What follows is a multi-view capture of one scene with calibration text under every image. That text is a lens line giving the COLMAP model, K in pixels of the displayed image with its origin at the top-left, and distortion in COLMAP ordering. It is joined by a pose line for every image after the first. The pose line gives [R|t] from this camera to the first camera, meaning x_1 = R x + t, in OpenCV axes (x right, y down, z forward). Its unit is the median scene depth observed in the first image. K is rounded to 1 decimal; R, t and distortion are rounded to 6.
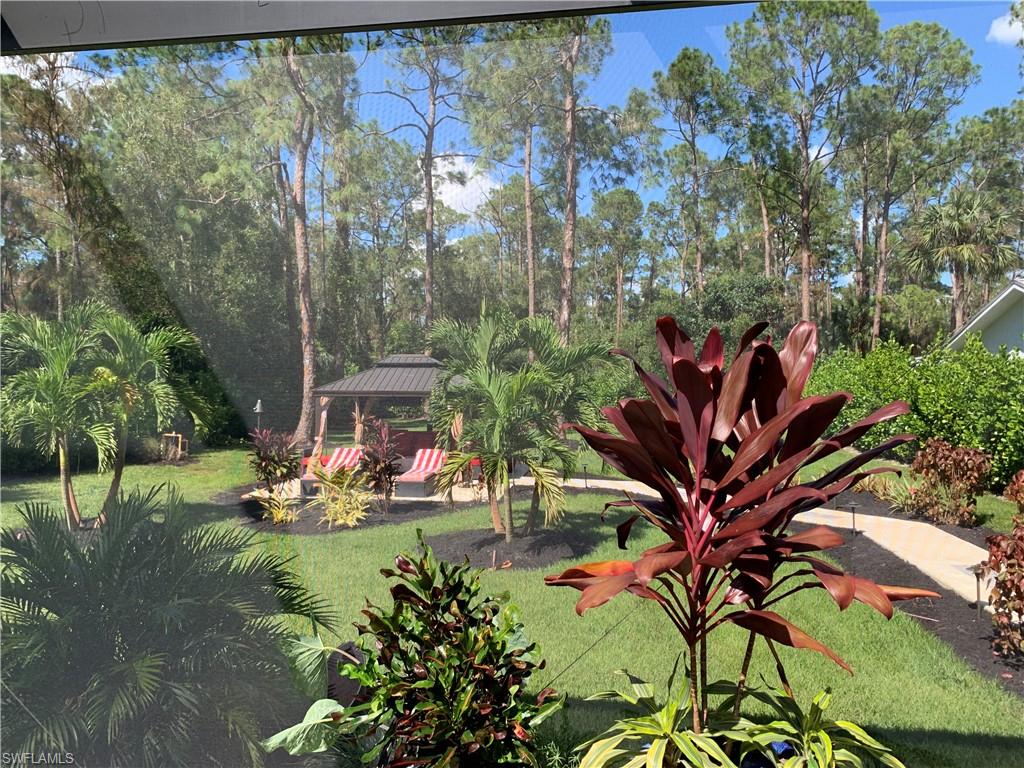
lens RADIAL K [[772.0, 0, 510.8], [0, 772.0, 381.8], [0, 0, 1]] dist [0.026312, -0.032662]
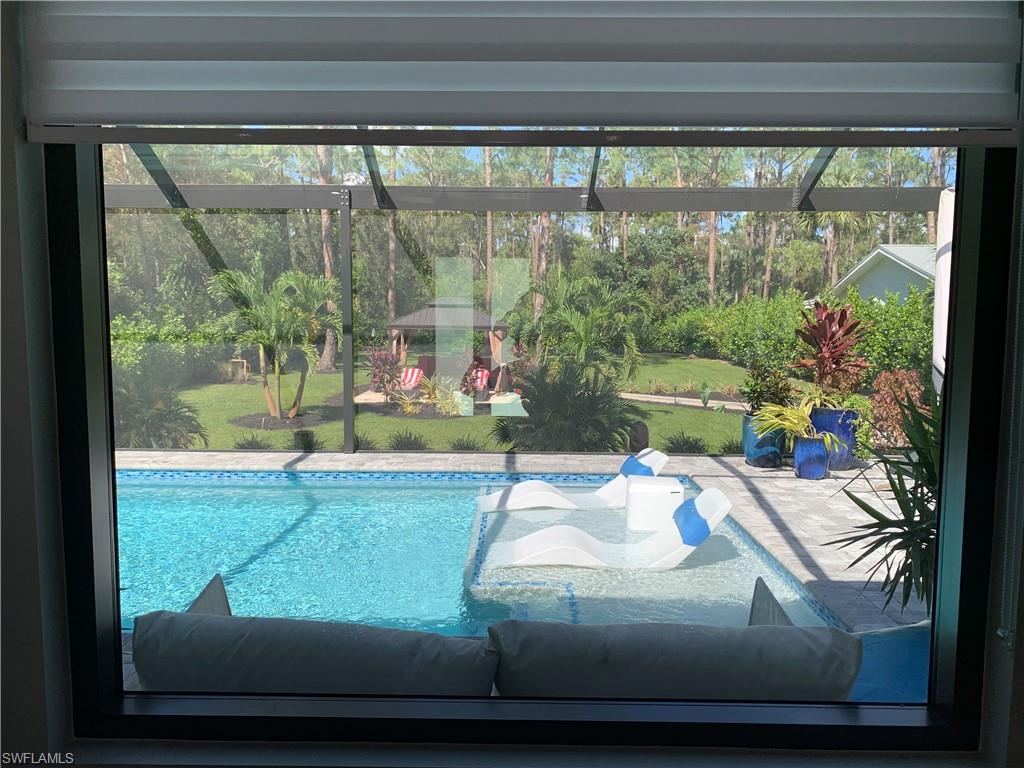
lens RADIAL K [[772.0, 0, 509.3], [0, 772.0, 387.8], [0, 0, 1]] dist [0.026312, -0.032662]
pose [[0.989723, -0.006528, 0.142851, -0.108253], [-0.006124, 0.996106, 0.087948, 0.000887], [-0.142869, -0.087919, 0.985829, -0.154268]]
